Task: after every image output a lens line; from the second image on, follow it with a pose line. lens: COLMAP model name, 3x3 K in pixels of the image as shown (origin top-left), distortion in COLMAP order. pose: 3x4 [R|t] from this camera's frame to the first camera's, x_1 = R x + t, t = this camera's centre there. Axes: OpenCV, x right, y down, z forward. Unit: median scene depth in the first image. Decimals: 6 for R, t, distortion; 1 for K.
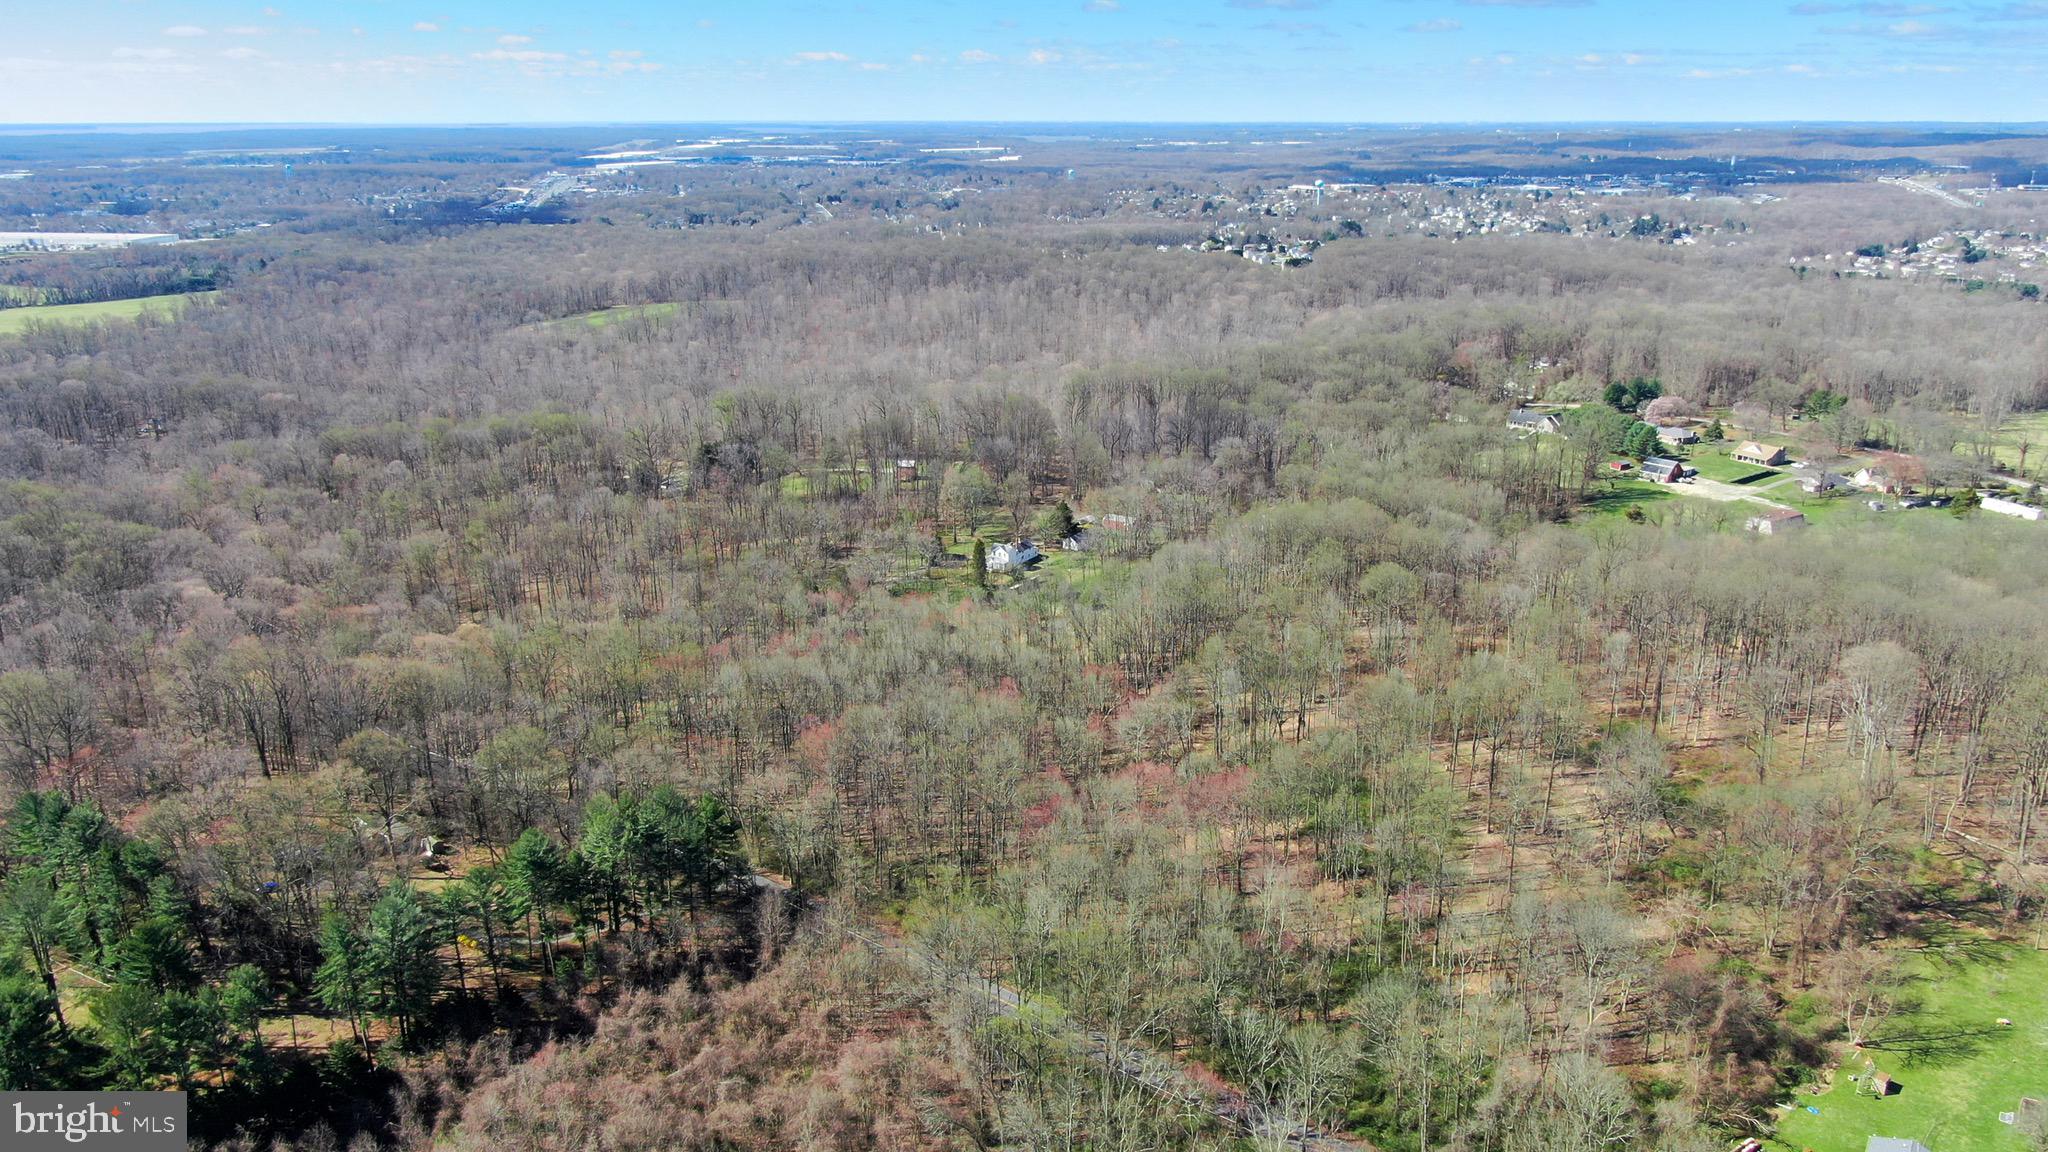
lens RADIAL K [[1465.4, 0, 1024.0], [0, 1465.4, 576.0], [0, 0, 1]] dist [-0.022534, 0.010248]
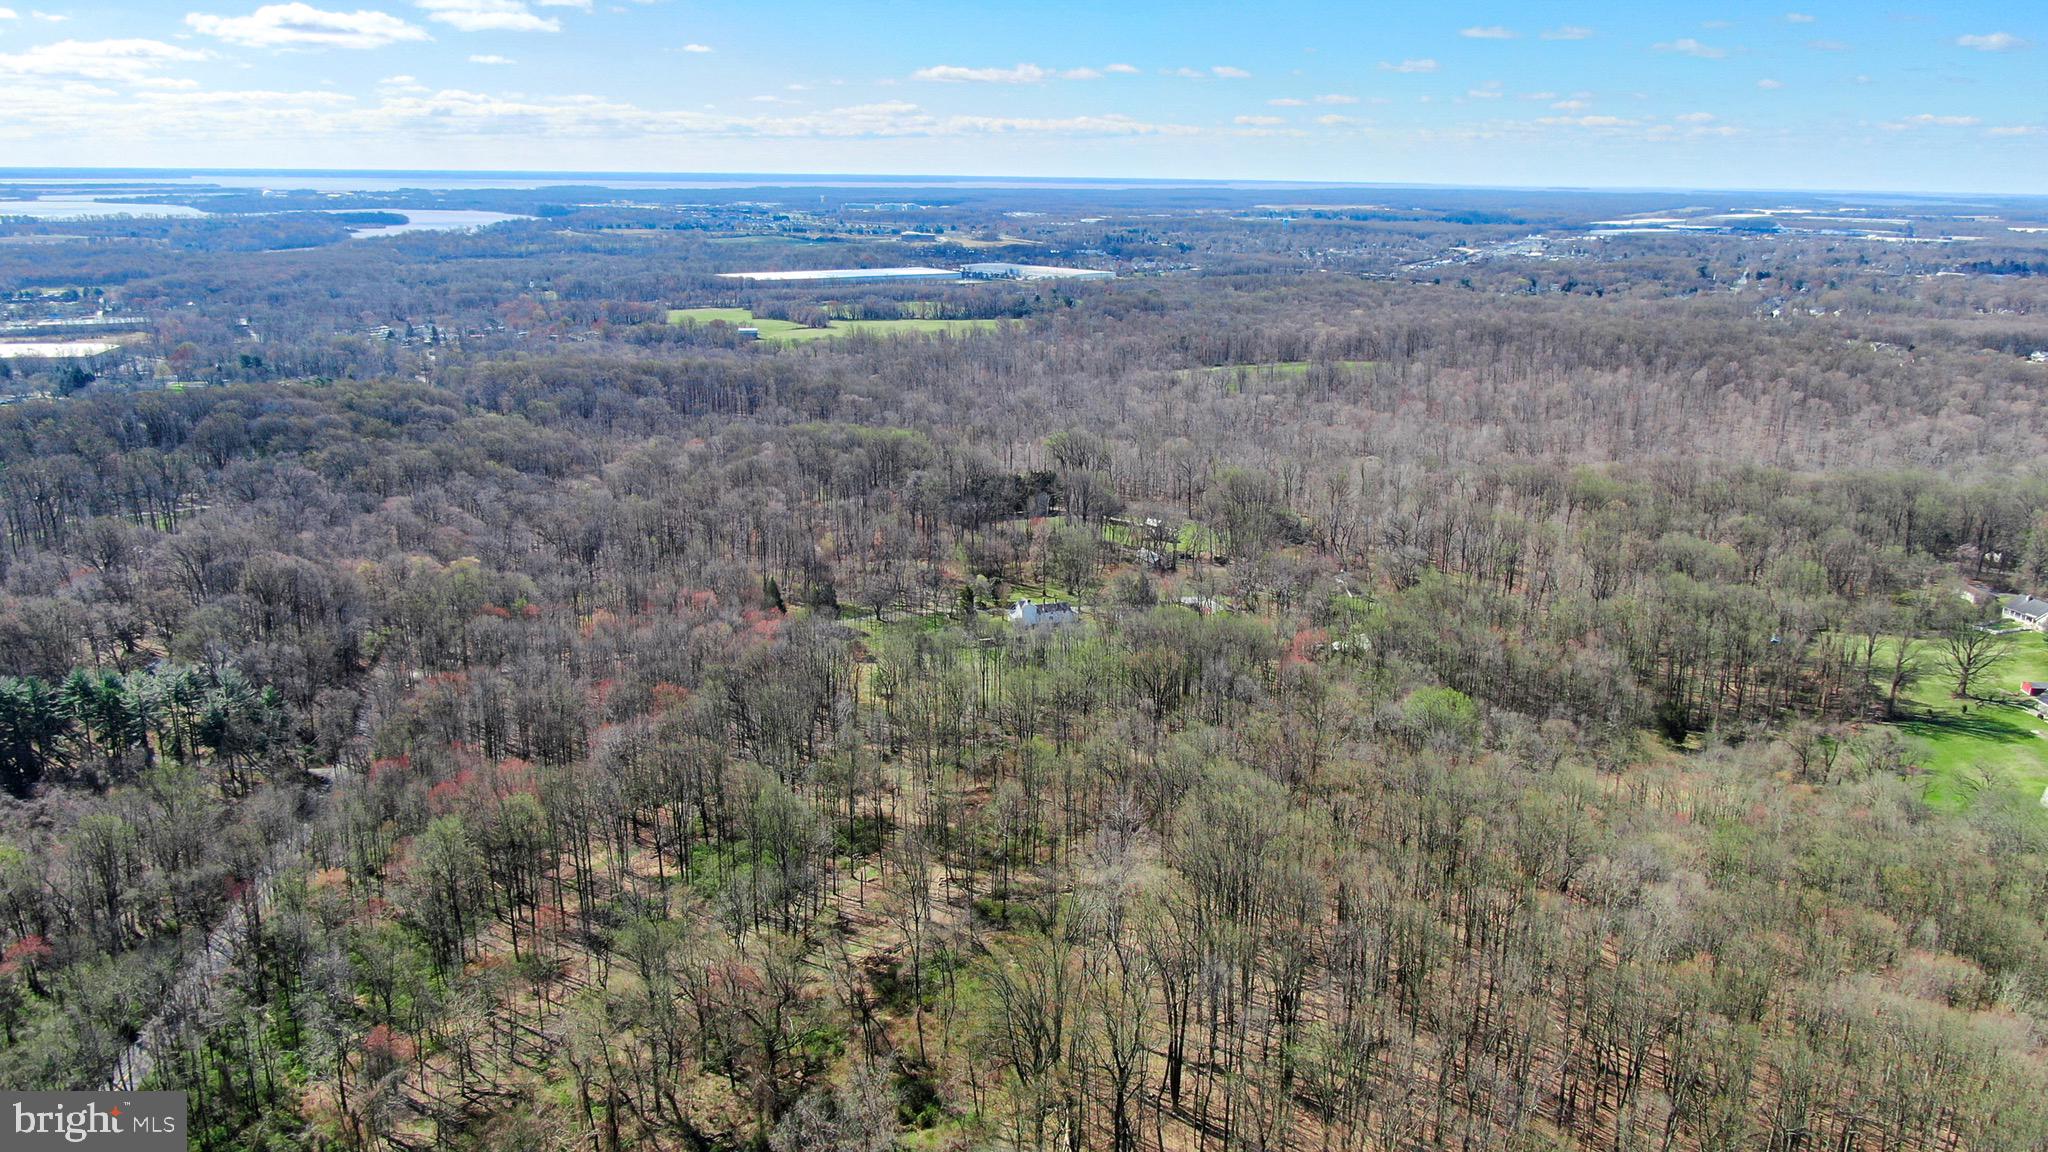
lens RADIAL K [[1465.4, 0, 1024.0], [0, 1465.4, 576.0], [0, 0, 1]] dist [-0.022534, 0.010248]
pose [[0.772262, 0.177178, -0.610098, 0.219862], [-0.201637, 0.979028, 0.029086, -0.025201], [0.602456, 0.100556, 0.791792, 0.078010]]
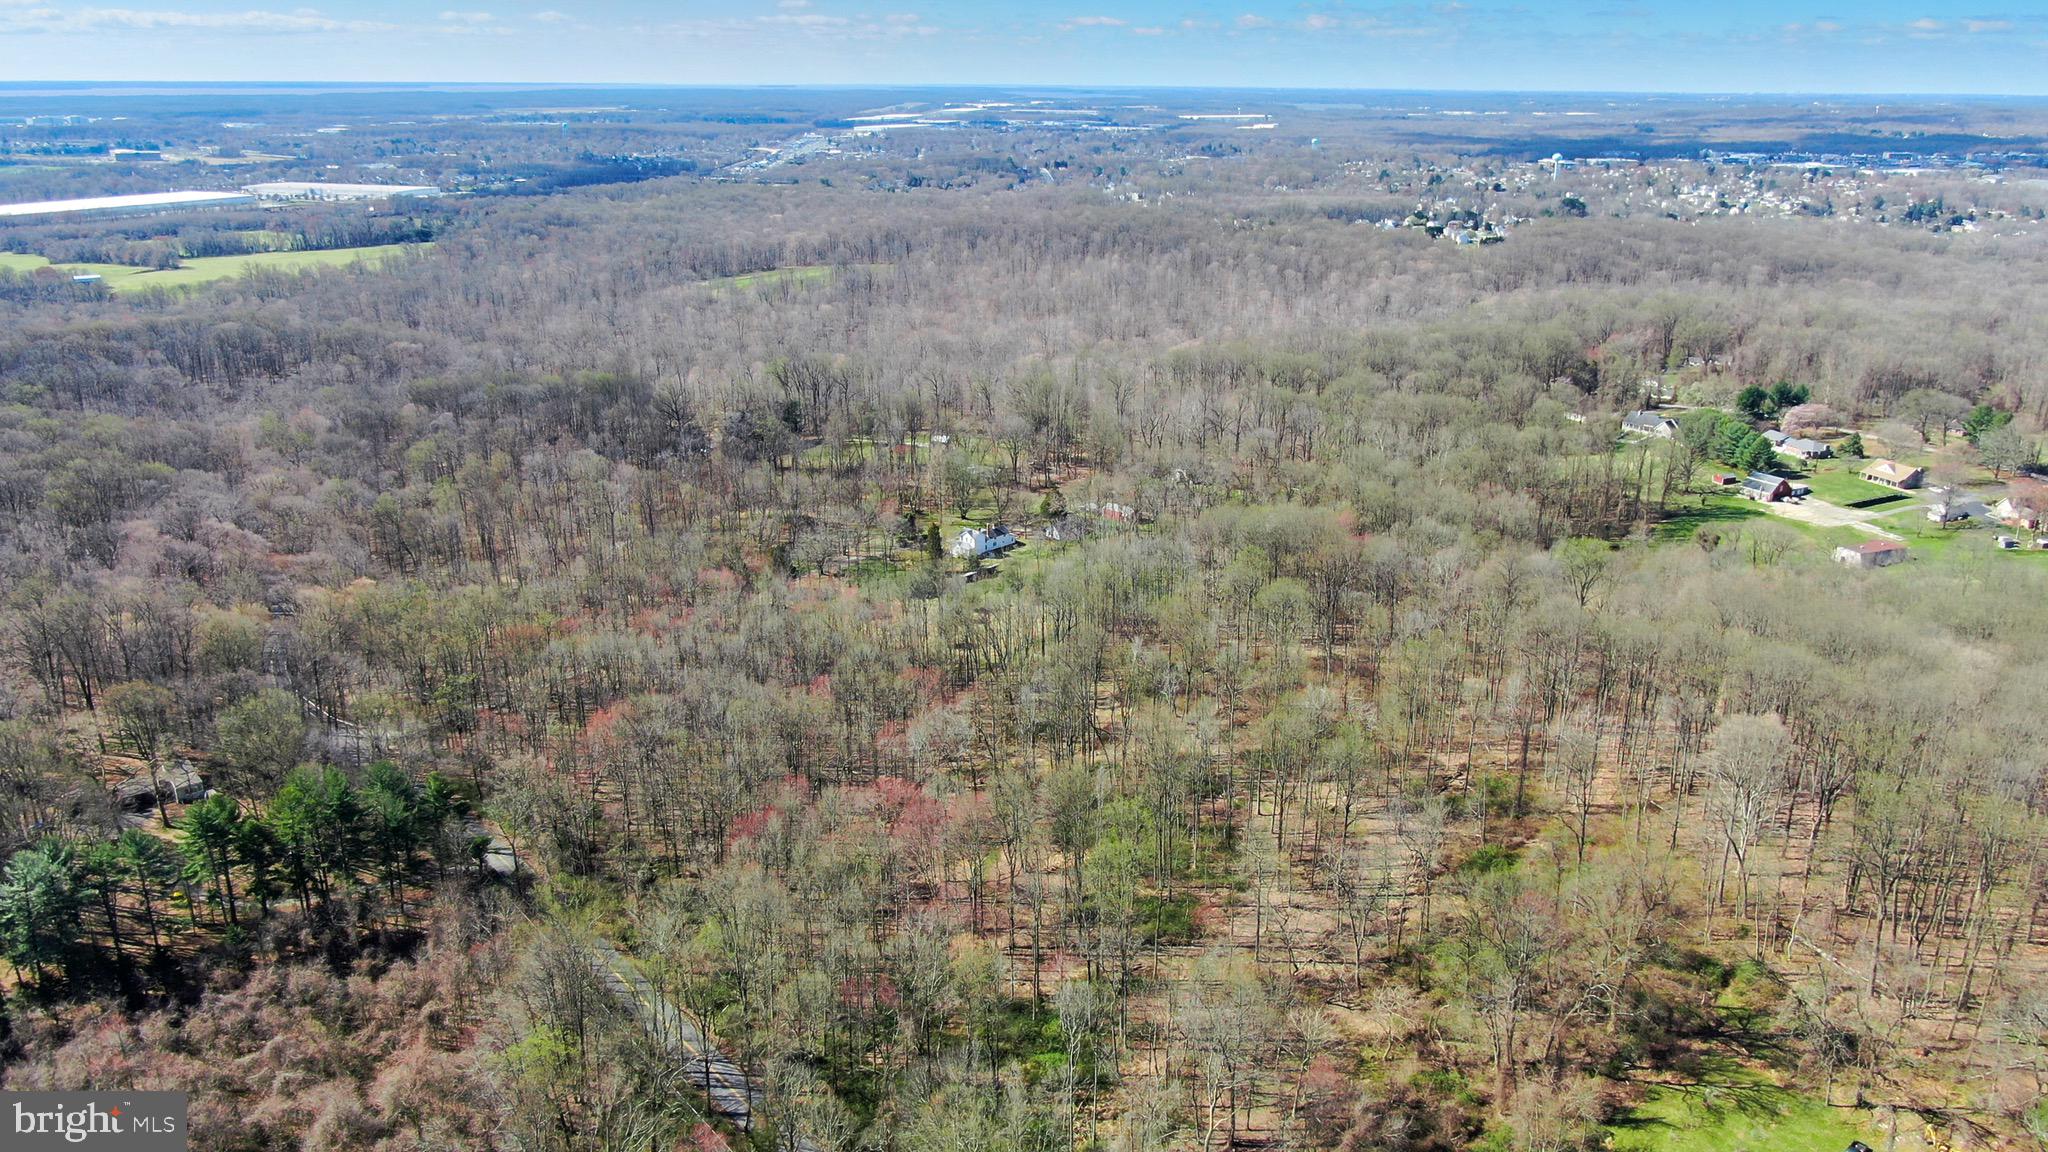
lens RADIAL K [[1465.4, 0, 1024.0], [0, 1465.4, 576.0], [0, 0, 1]] dist [-0.022534, 0.010248]
pose [[0.983753, 0.063491, -0.167925, 0.068397], [-0.059867, 0.997853, 0.026563, -0.007067], [0.169251, -0.016078, 0.985442, 0.020817]]
